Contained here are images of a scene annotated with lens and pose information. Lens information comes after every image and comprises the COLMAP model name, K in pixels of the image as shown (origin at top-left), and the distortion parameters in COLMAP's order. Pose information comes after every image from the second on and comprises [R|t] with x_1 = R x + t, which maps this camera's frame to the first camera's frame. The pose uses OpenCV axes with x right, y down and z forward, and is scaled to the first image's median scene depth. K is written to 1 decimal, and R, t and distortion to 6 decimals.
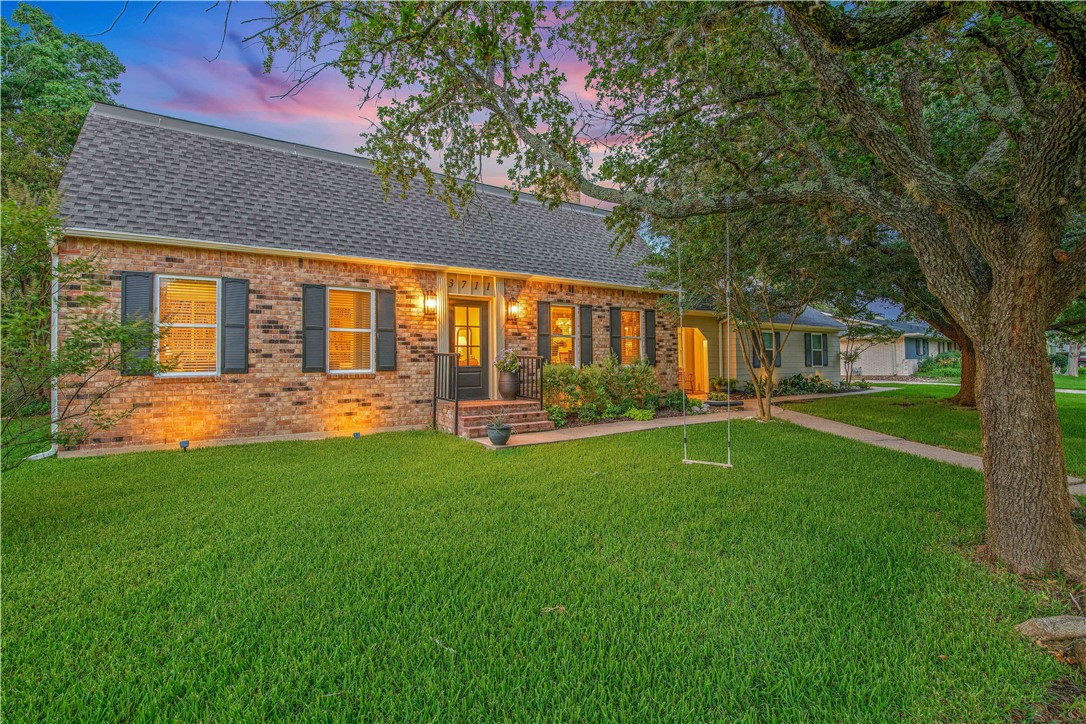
lens RADIAL K [[469.4, 0, 550.2], [0, 469.4, 357.5], [0, 0, 1]] dist [-0.001222, -0.010522]
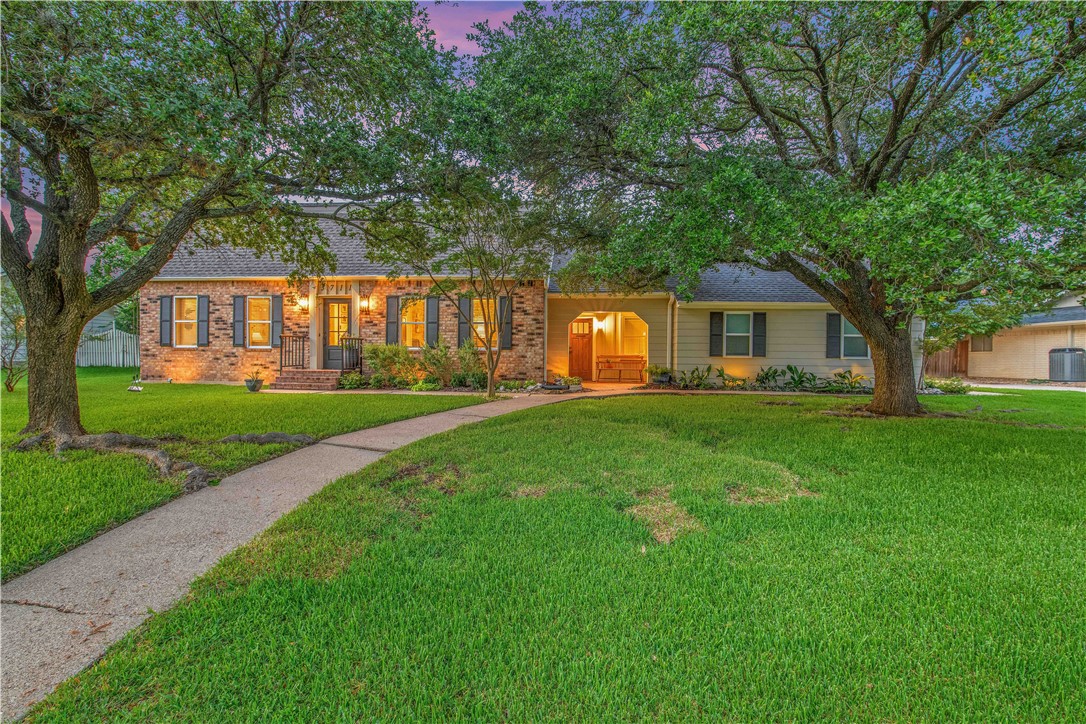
lens RADIAL K [[469.4, 0, 550.2], [0, 469.4, 357.5], [0, 0, 1]] dist [-0.001222, -0.010522]
pose [[0.801366, 0.019635, -0.597852, 1.322915], [-0.012372, 0.999791, 0.016252, 0.026314], [0.598046, -0.005627, 0.801442, 0.286013]]
